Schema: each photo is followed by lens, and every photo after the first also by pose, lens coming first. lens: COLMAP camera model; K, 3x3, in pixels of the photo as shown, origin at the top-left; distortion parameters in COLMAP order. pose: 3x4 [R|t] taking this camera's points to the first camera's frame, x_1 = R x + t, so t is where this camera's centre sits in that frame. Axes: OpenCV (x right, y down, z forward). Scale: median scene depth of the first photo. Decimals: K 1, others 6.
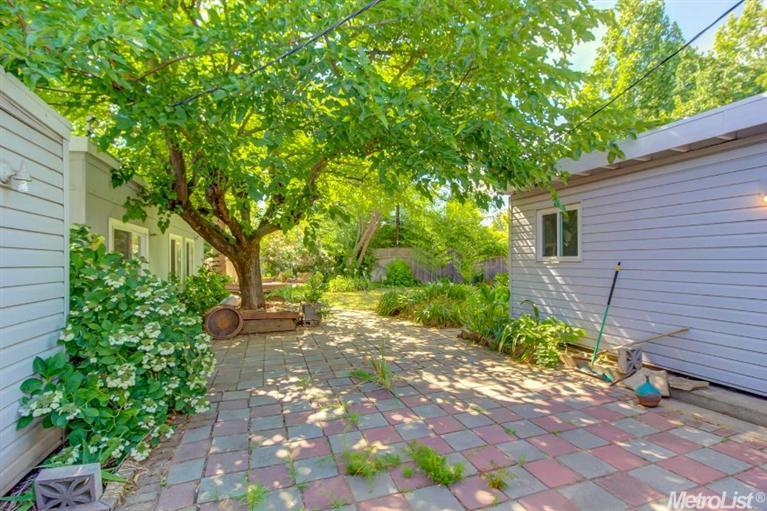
lens RADIAL K [[356.5, 0, 384.7], [0, 356.5, 256.4], [0, 0, 1]] dist [0.008544, -0.003976]
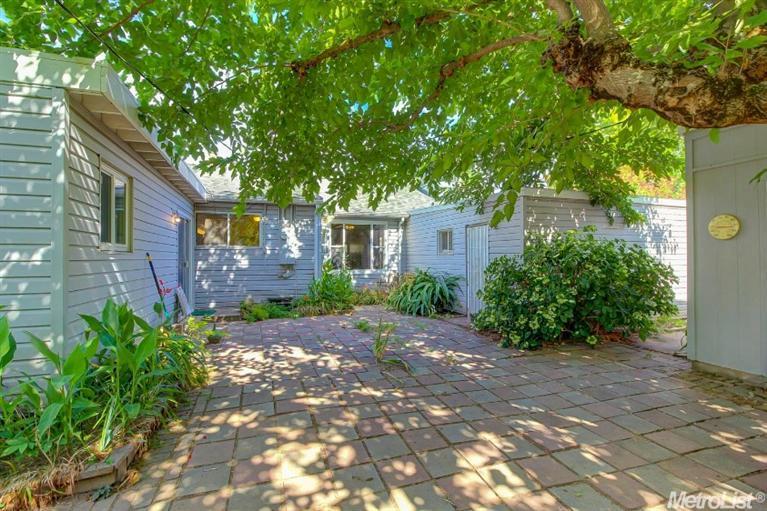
lens RADIAL K [[356.5, 0, 381.5], [0, 356.5, 256.4], [0, 0, 1]] dist [0.008544, -0.003976]
pose [[-0.999768, 0.006371, 0.020589, -0.036114], [0.006127, 0.999910, -0.011924, 0.045765], [-0.020663, -0.011795, -0.999717, 2.072727]]
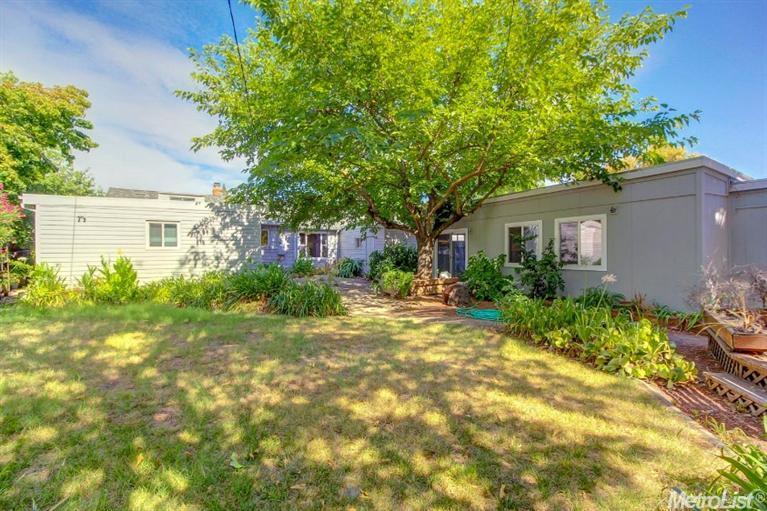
lens RADIAL K [[356.5, 0, 379.9], [0, 356.5, 251.9], [0, 0, 1]] dist [0.008544, -0.003976]
pose [[-0.987249, 0.002298, -0.159165, 0.043504], [0.002334, 0.999997, -0.000039, 0.042800], [0.159165, -0.000410, -0.987252, 3.729923]]
